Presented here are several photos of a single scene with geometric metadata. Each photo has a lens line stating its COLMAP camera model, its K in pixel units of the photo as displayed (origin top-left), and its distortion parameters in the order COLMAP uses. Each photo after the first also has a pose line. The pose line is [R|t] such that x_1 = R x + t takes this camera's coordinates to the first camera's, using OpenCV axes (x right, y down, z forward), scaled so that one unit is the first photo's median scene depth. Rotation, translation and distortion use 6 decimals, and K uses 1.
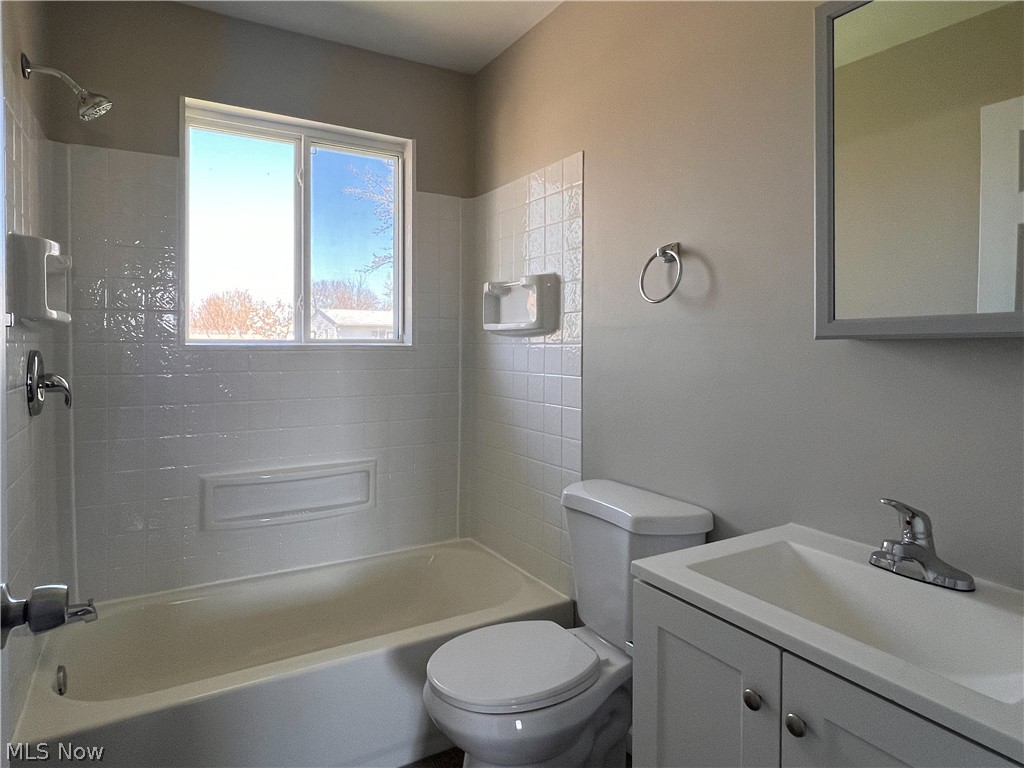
lens RADIAL K [[557.5, 0, 512.0], [0, 557.5, 384.0], [0, 0, 1]] dist [-0.000483, -0.000323]
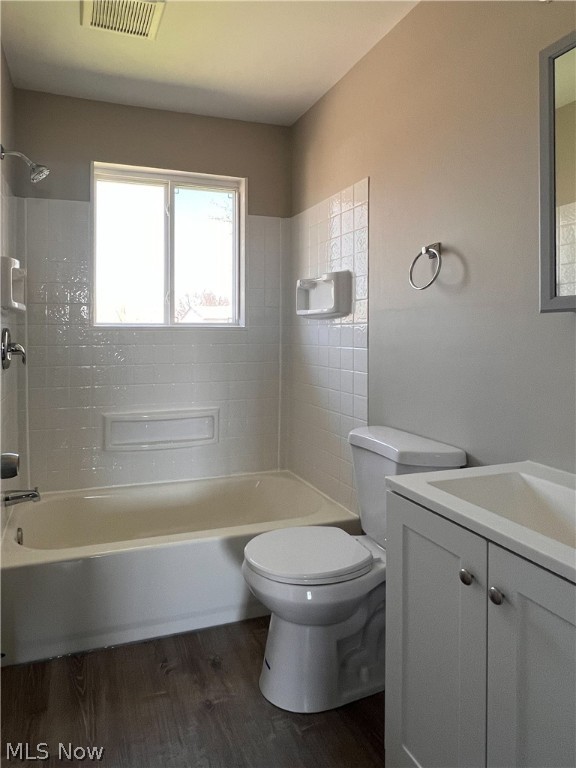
lens RADIAL K [[485.0, 0, 288.0], [0, 485.0, 384.0], [0, 0, 1]] dist [0.000353, -0.000137]
pose [[0.981022, 0.007648, -0.193745, 0.175613], [-0.006958, 0.999967, 0.004242, 0.073312], [0.193771, -0.002813, 0.981043, -0.176325]]
